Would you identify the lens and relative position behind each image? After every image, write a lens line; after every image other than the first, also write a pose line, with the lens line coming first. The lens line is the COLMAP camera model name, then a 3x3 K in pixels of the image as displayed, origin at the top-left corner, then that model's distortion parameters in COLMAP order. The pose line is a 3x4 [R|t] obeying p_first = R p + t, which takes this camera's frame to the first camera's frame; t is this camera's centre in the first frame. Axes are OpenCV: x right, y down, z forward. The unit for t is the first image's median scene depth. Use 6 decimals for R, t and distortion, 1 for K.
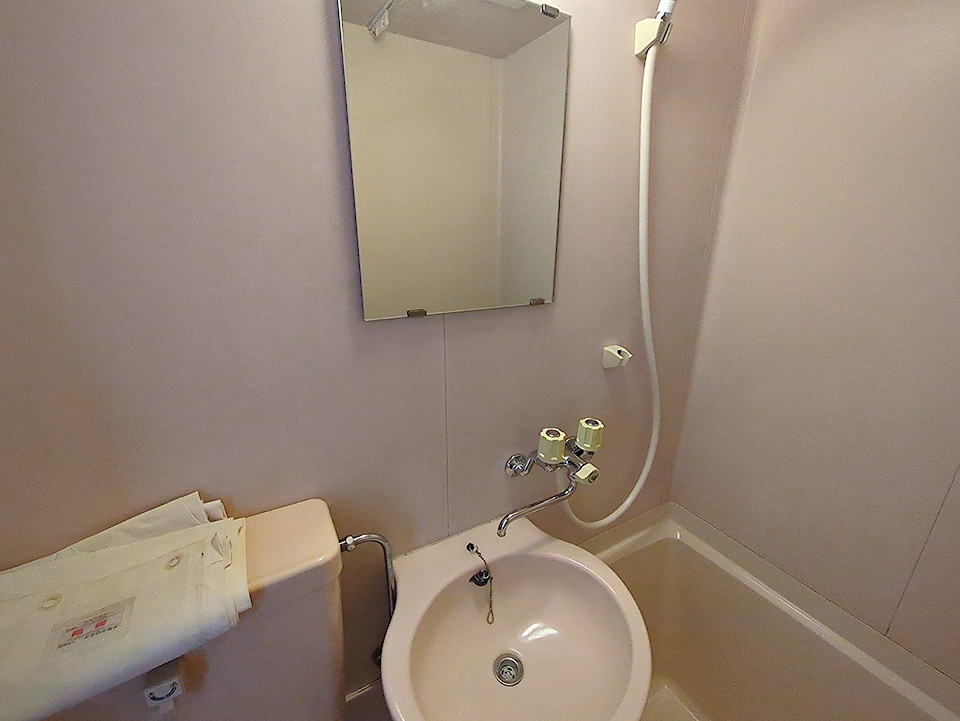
lens RADIAL K [[398.0, 0, 480.0], [0, 398.0, 360.5], [0, 0, 1]] dist [-0.004681, 0.000430]
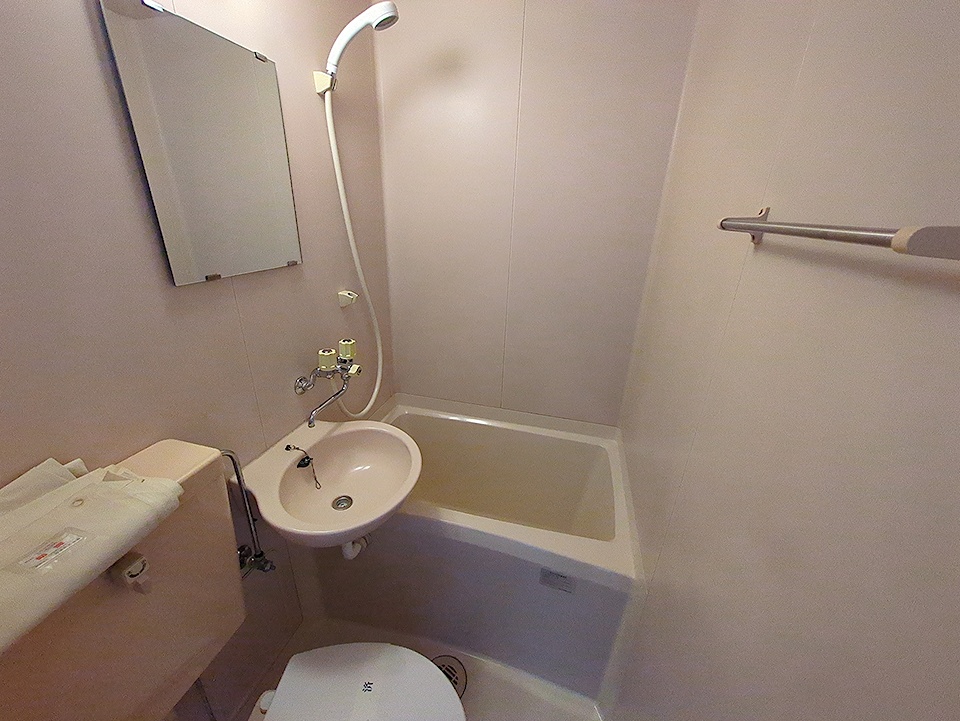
lens RADIAL K [[375.3, 0, 480.0], [0, 375.3, 360.5], [0, 0, 1]] dist [-0.000289, 0.000119]
pose [[0.692181, -0.256116, 0.674752, -0.374693], [0.195584, 0.966498, 0.166219, 0.093274], [-0.694718, 0.016917, 0.719083, -0.411321]]
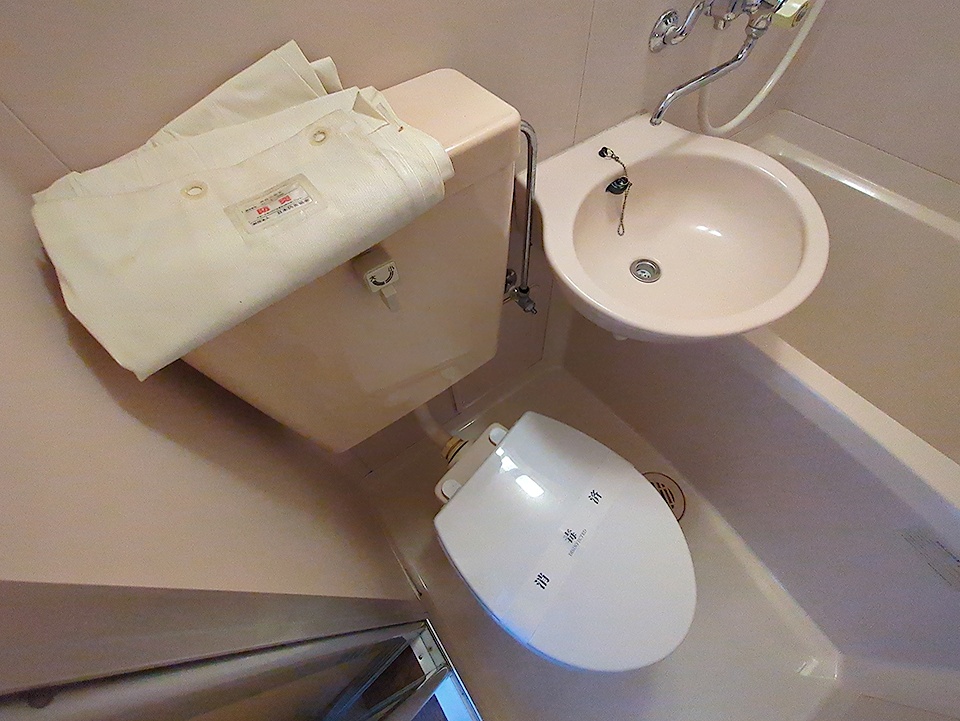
lens RADIAL K [[398.0, 0, 480.0], [0, 398.0, 360.5], [0, 0, 1]] dist [-0.004681, 0.000430]
pose [[0.992940, -0.118413, -0.006897, -0.336077], [0.094261, 0.752450, 0.651869, 0.237229], [-0.072000, -0.647918, 0.758300, 0.111332]]
